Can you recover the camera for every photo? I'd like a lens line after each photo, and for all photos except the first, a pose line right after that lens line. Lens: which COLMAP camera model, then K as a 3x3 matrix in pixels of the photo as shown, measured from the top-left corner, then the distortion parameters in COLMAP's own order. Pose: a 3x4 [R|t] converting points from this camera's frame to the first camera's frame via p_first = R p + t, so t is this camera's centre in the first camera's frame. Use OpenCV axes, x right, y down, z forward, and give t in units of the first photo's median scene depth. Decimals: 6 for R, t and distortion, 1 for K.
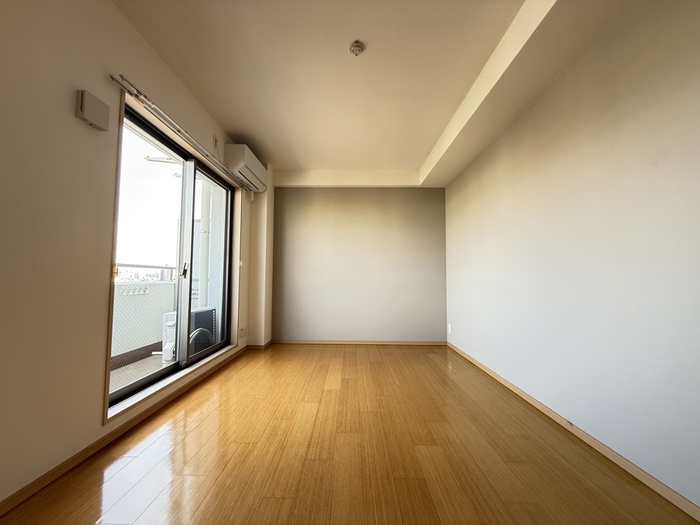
lens RADIAL K [[278.5, 0, 348.6], [0, 278.5, 262.3], [0, 0, 1]] dist [-0.001429, 0.000125]
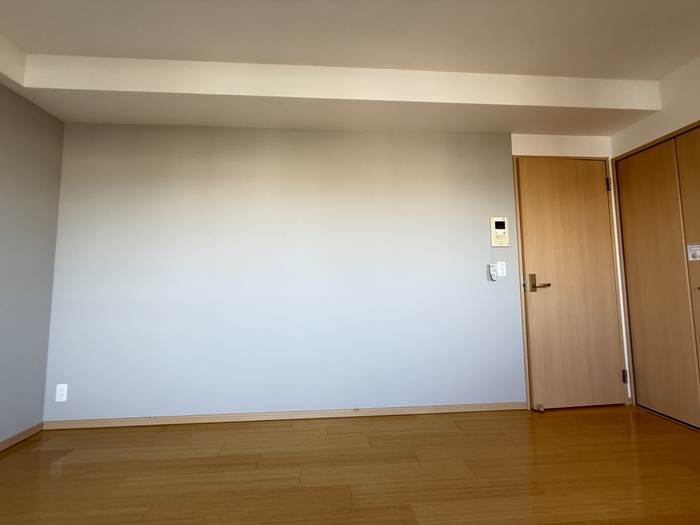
lens RADIAL K [[278.5, 0, 348.1], [0, 278.5, 260.7], [0, 0, 1]] dist [-0.001429, 0.000125]
pose [[-0.053306, 0.065934, 0.996399, -0.455816], [-0.036074, 0.997039, -0.067906, 0.005492], [-0.997926, -0.039564, -0.050769, 1.082331]]
